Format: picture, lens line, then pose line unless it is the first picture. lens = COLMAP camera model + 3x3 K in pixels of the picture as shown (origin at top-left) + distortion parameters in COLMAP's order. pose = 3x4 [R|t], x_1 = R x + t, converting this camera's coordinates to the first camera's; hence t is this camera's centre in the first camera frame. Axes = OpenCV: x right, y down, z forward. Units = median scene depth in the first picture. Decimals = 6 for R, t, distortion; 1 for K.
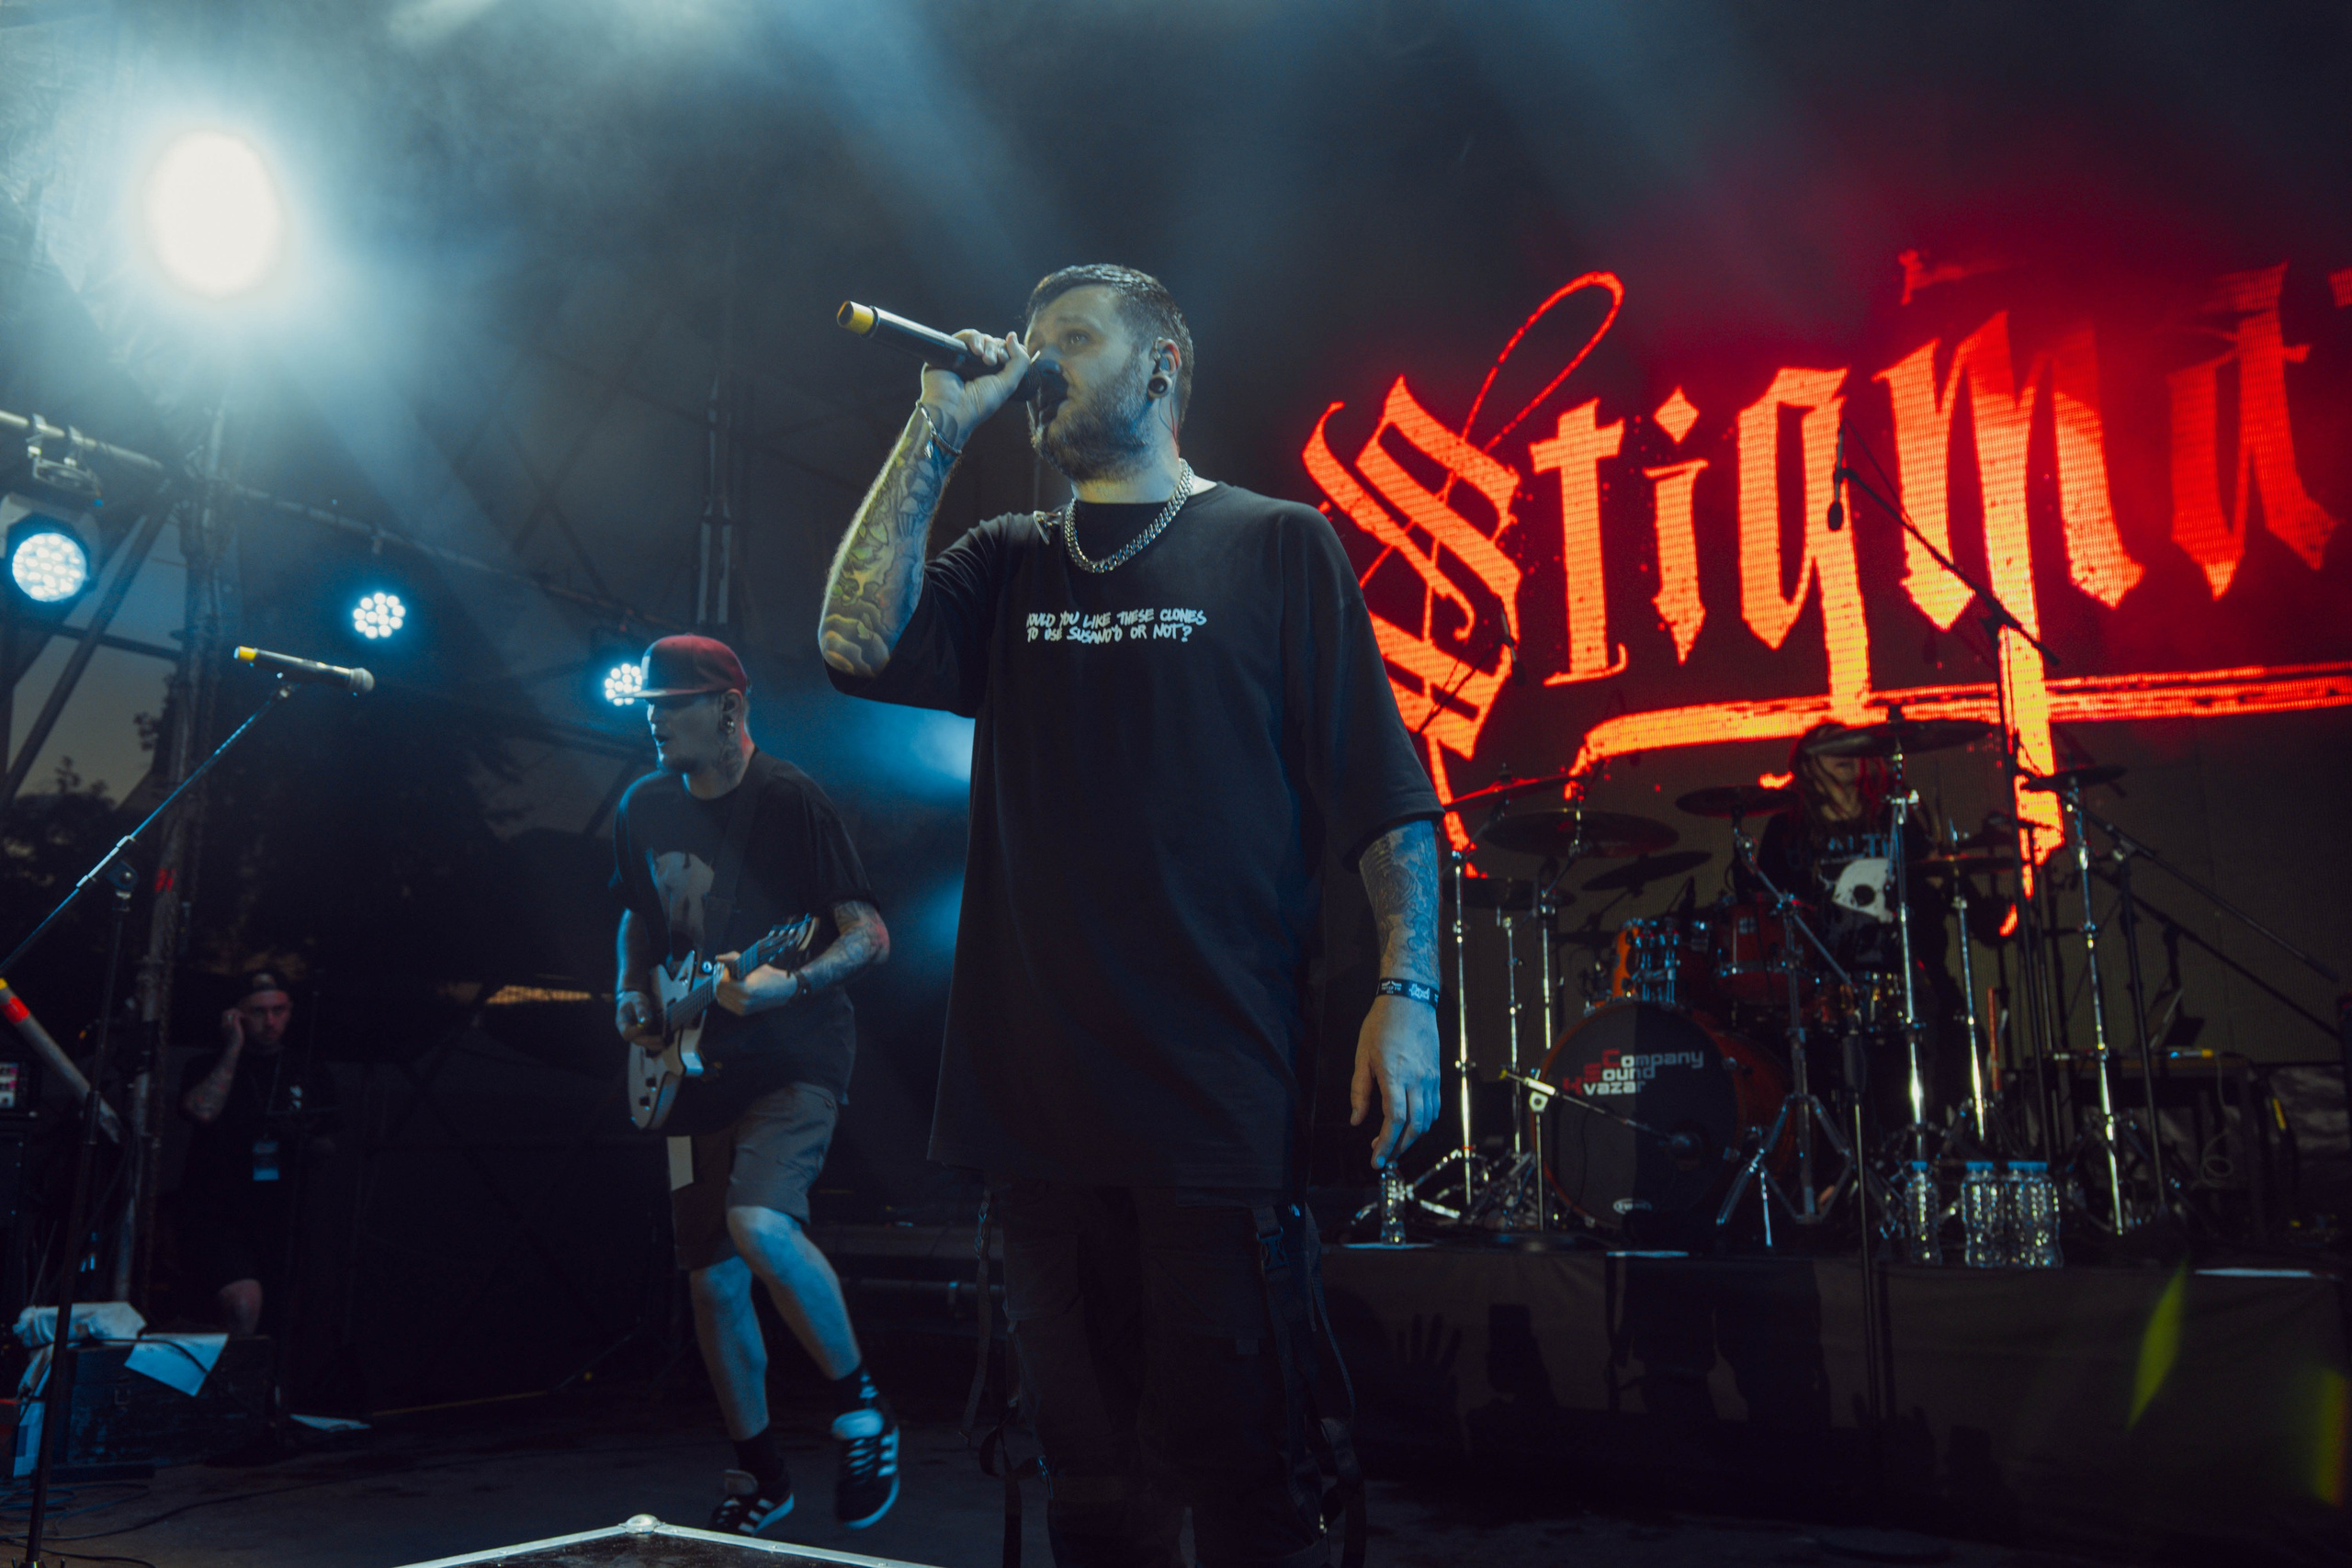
lens RADIAL K [[1826.9, 0, 1177.9], [0, 1826.9, 775.7], [0, 0, 1]] dist [0.005597, -0.006537]
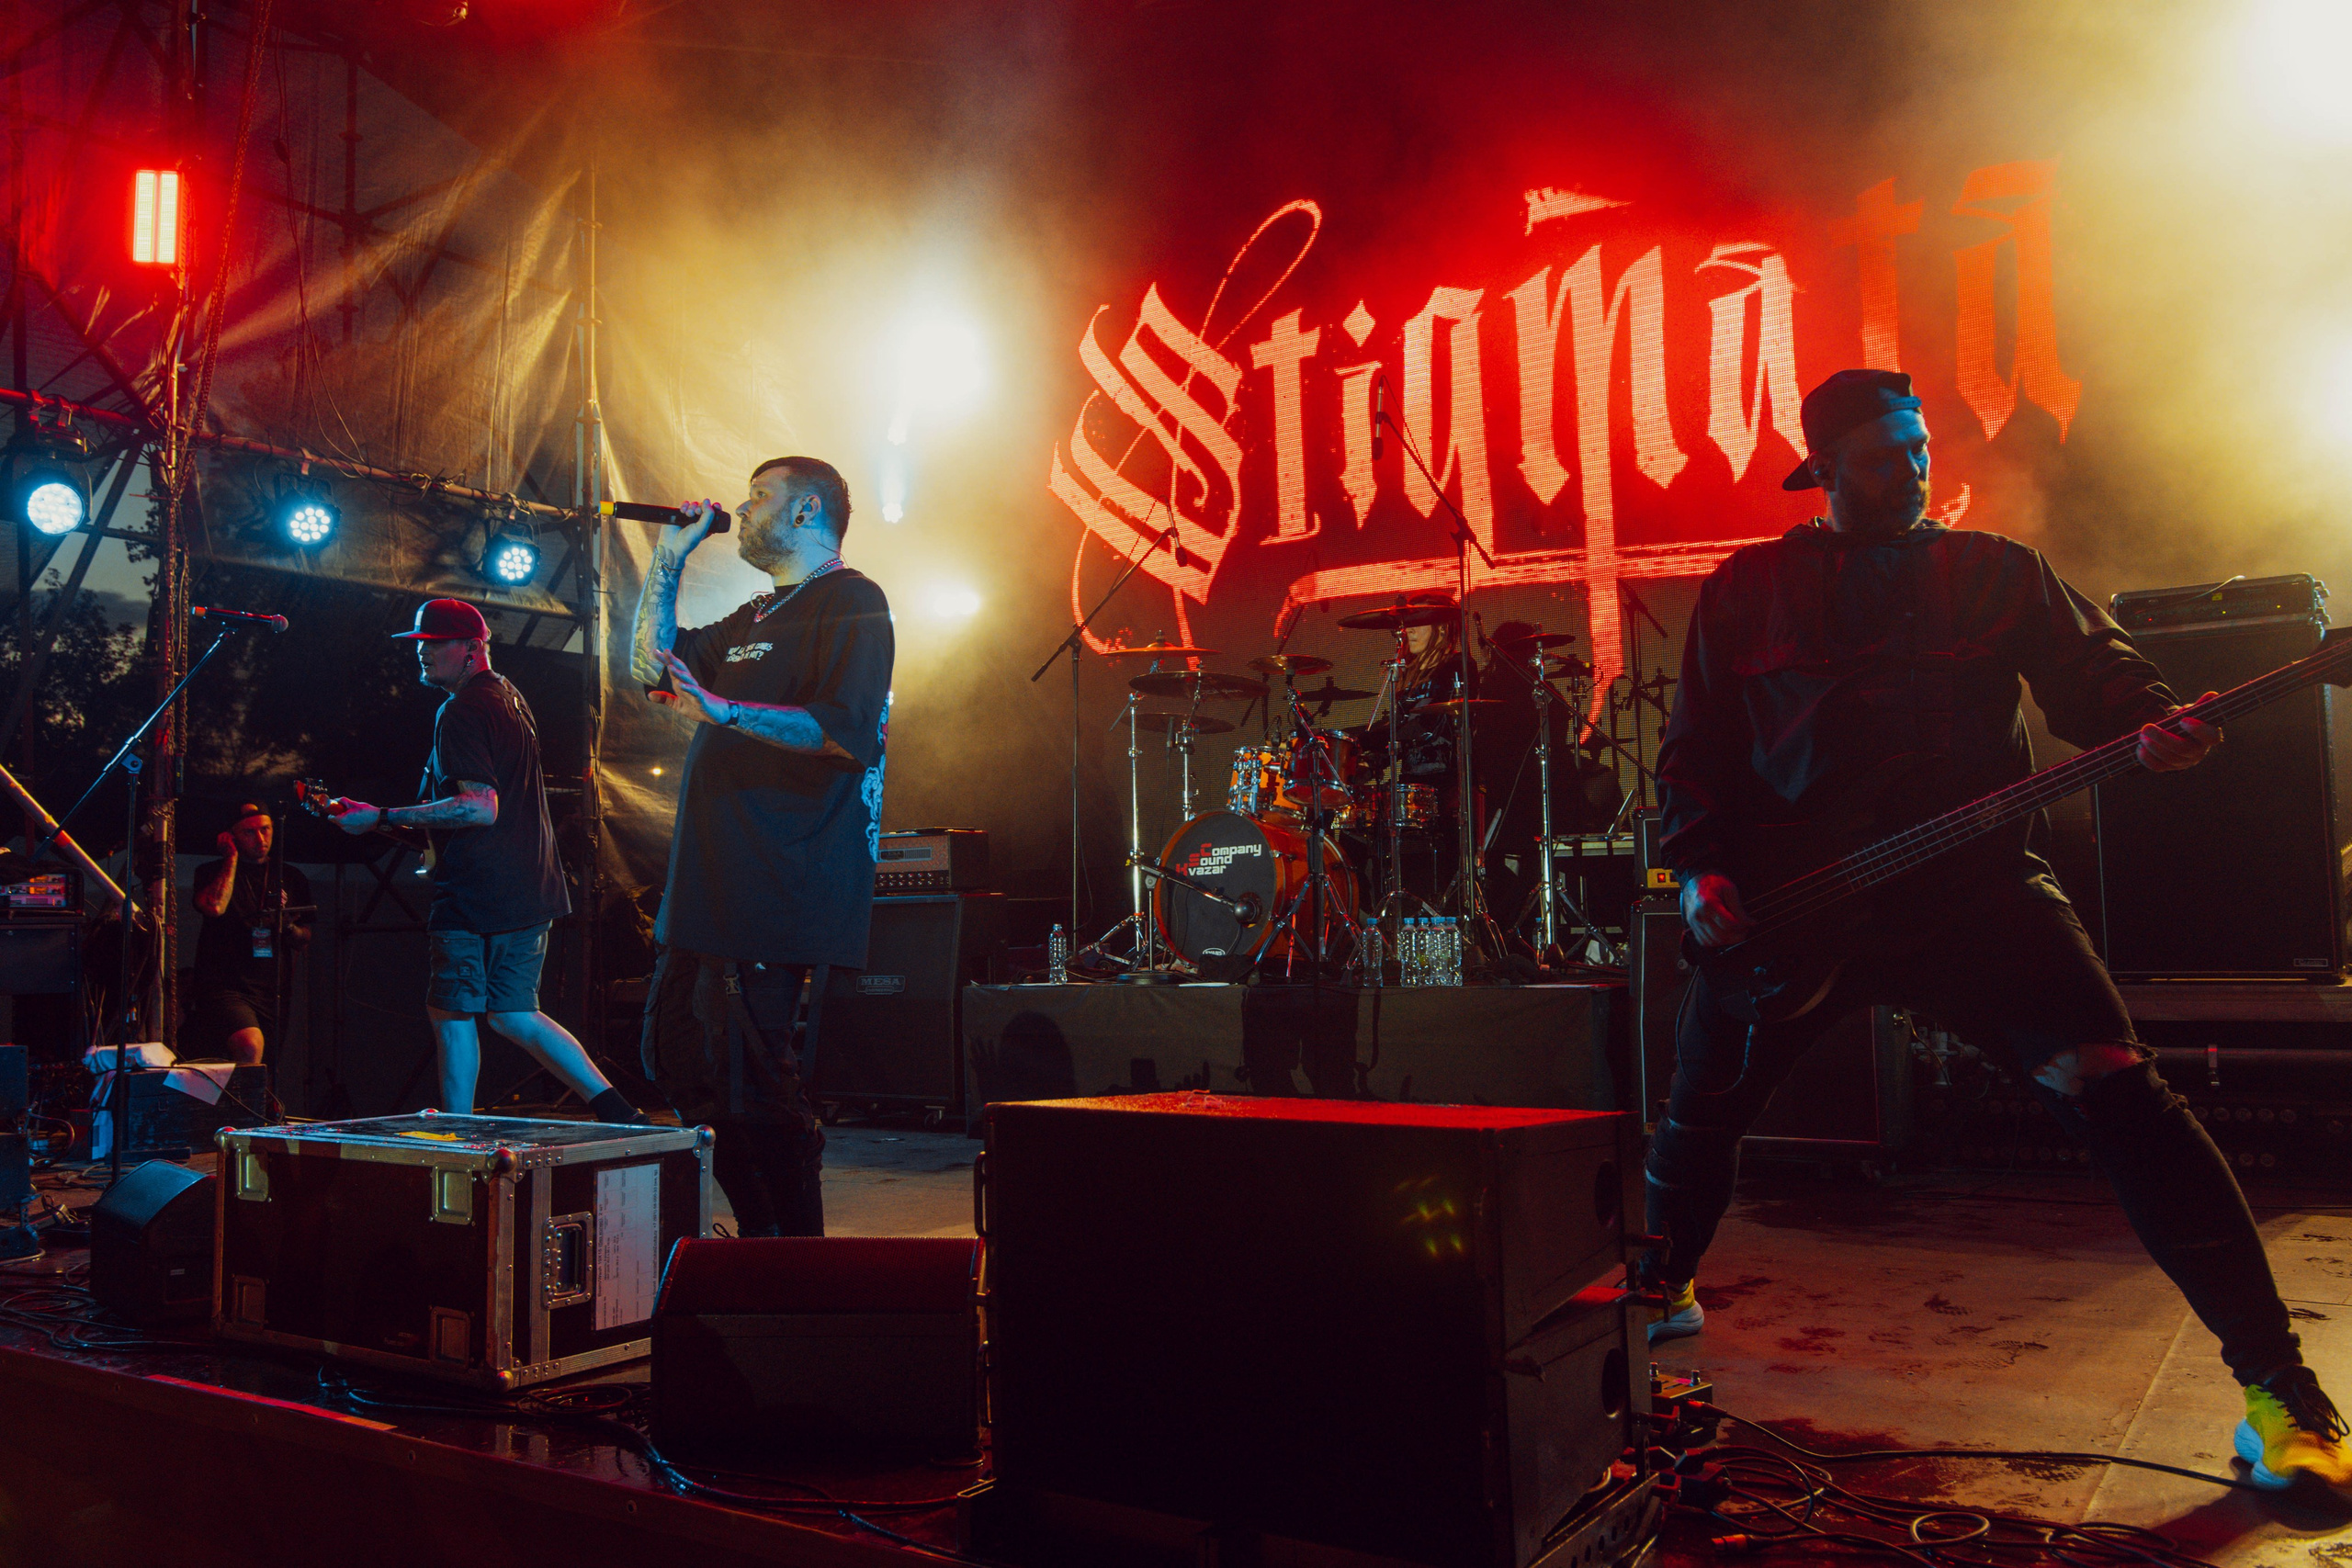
lens RADIAL K [[1826.9, 0, 1177.9], [0, 1826.9, 775.7], [0, 0, 1]] dist [0.005597, -0.006537]
pose [[0.999798, -0.020100, -0.000905, 0.151474], [0.020057, 0.992039, 0.124320, -0.052907], [-0.001602, -0.124313, 0.992242, -0.265402]]
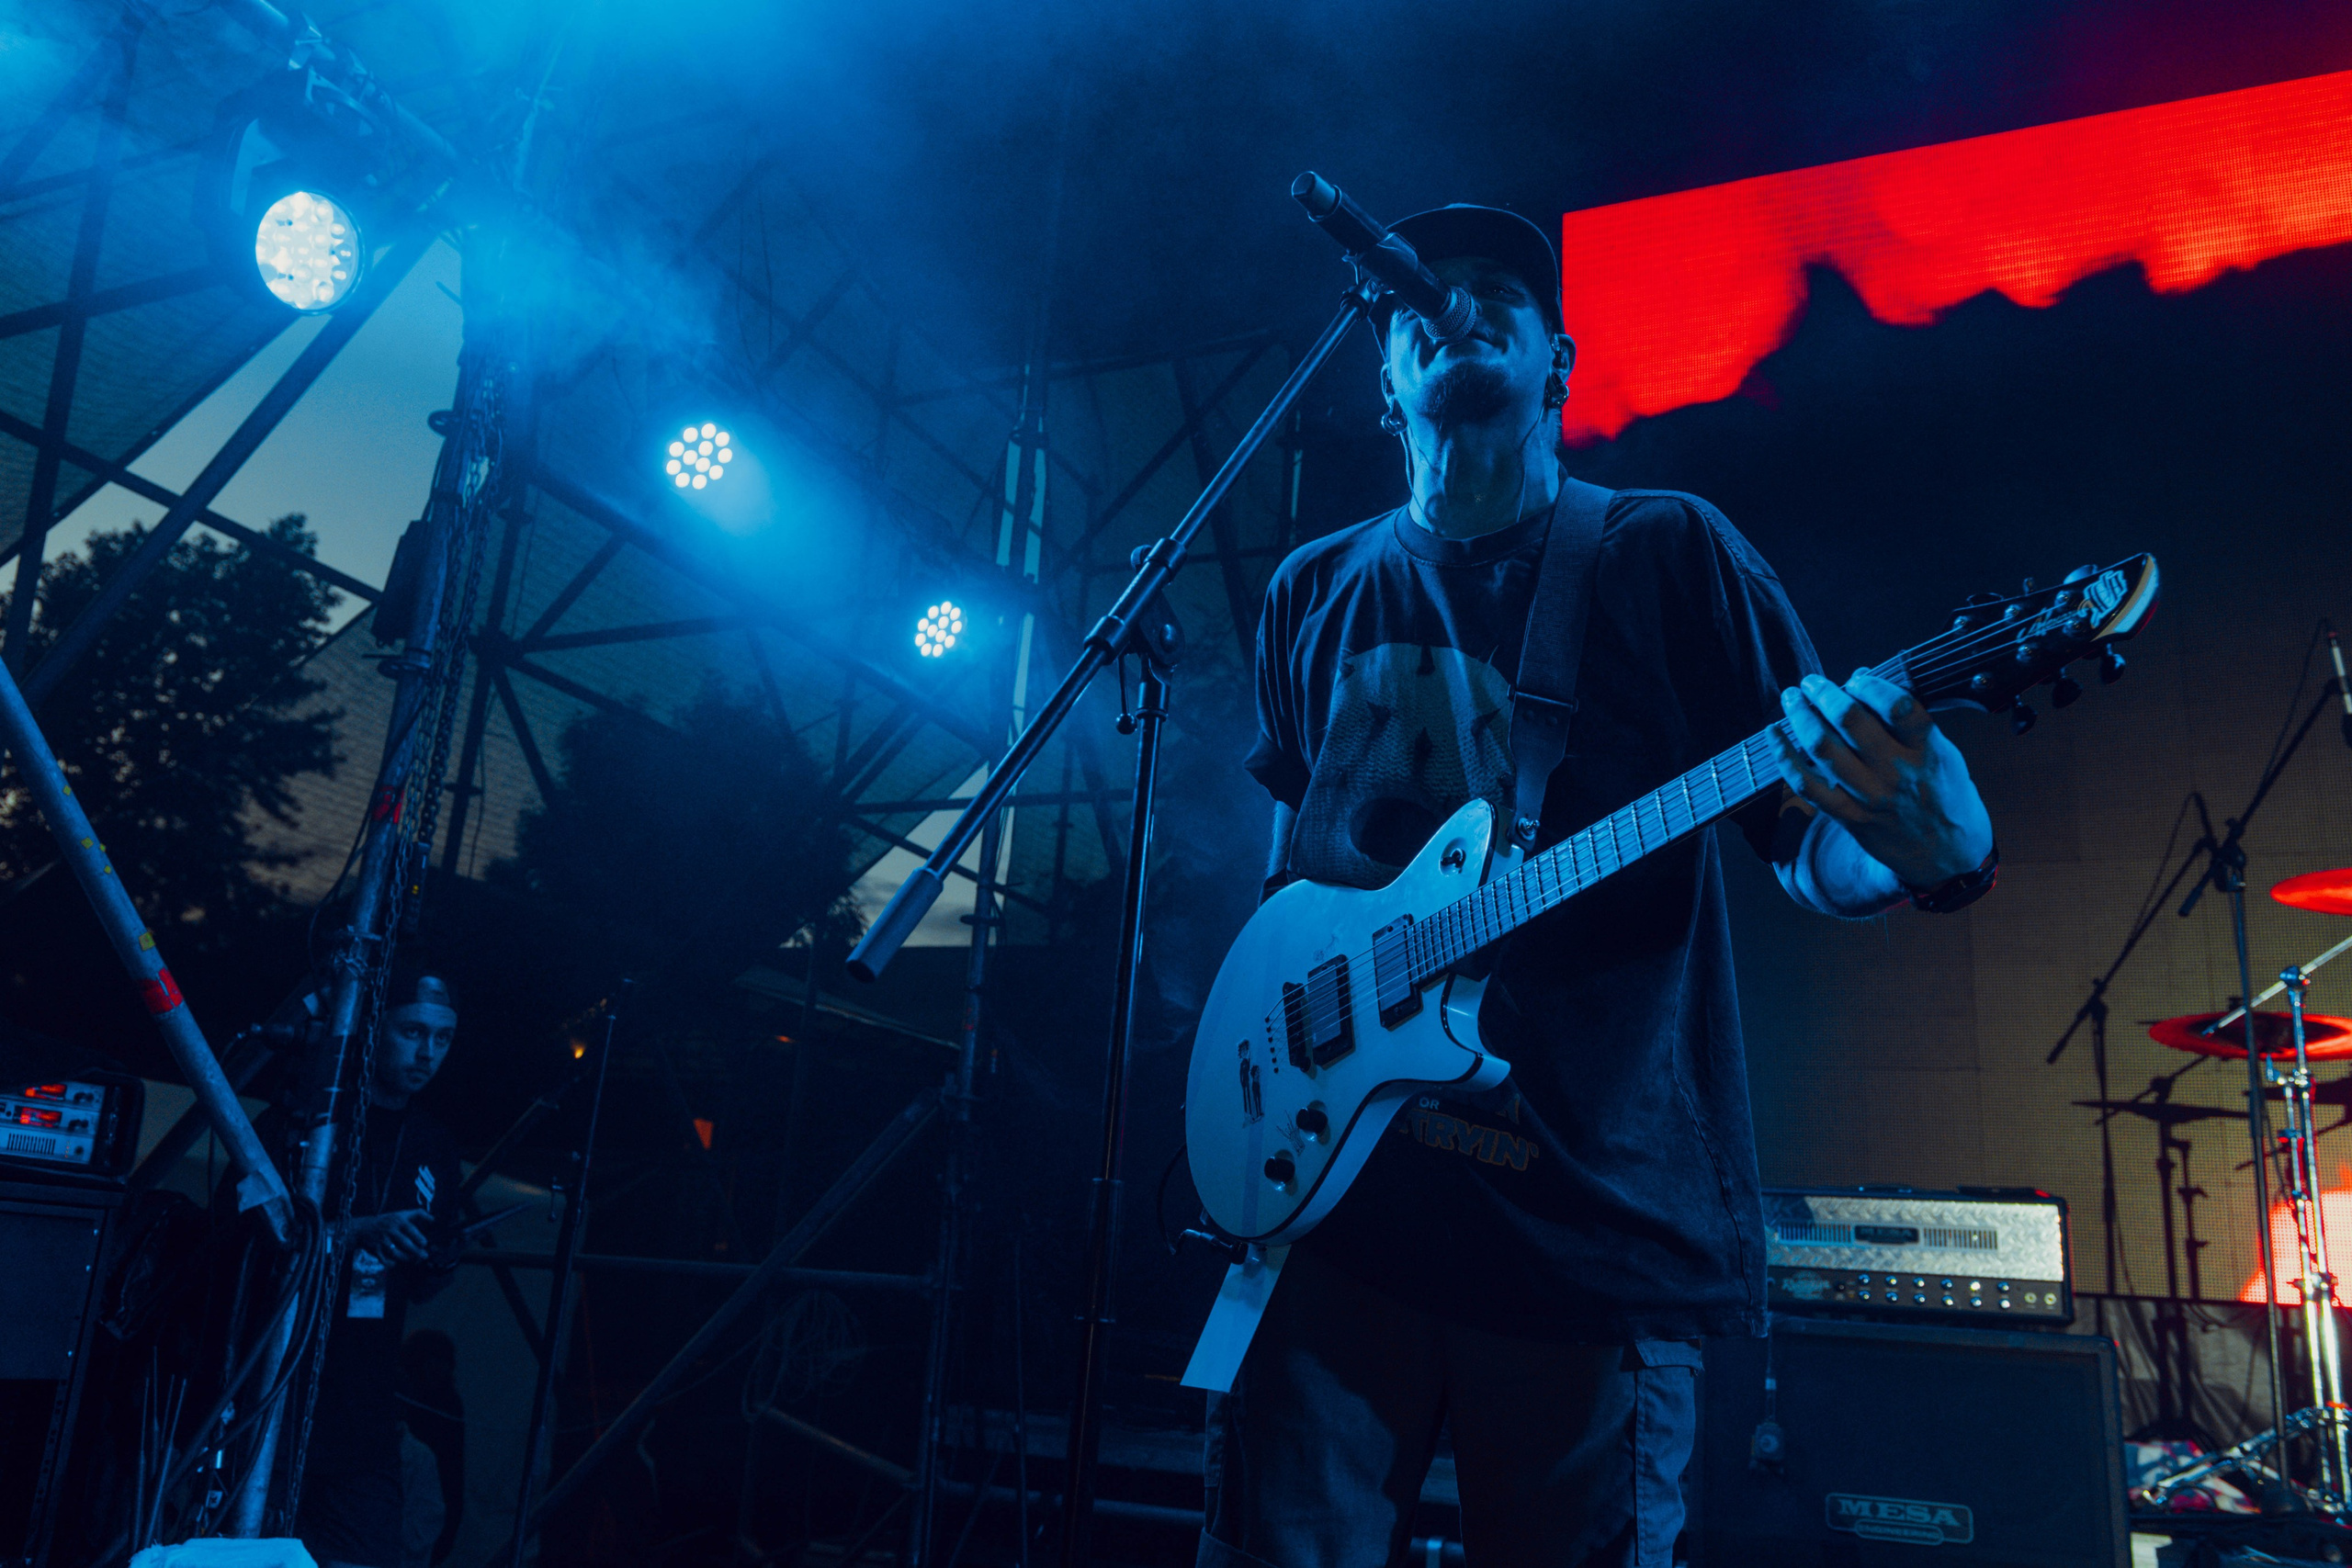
lens RADIAL K [[1826.9, 0, 1177.9], [0, 1826.9, 775.7], [0, 0, 1]] dist [0.005597, -0.006537]
pose [[0.985023, 0.112424, 0.130727, -0.300950], [-0.101985, 0.991233, -0.084000, 0.057376], [-0.139025, 0.069410, 0.987853, 0.292773]]
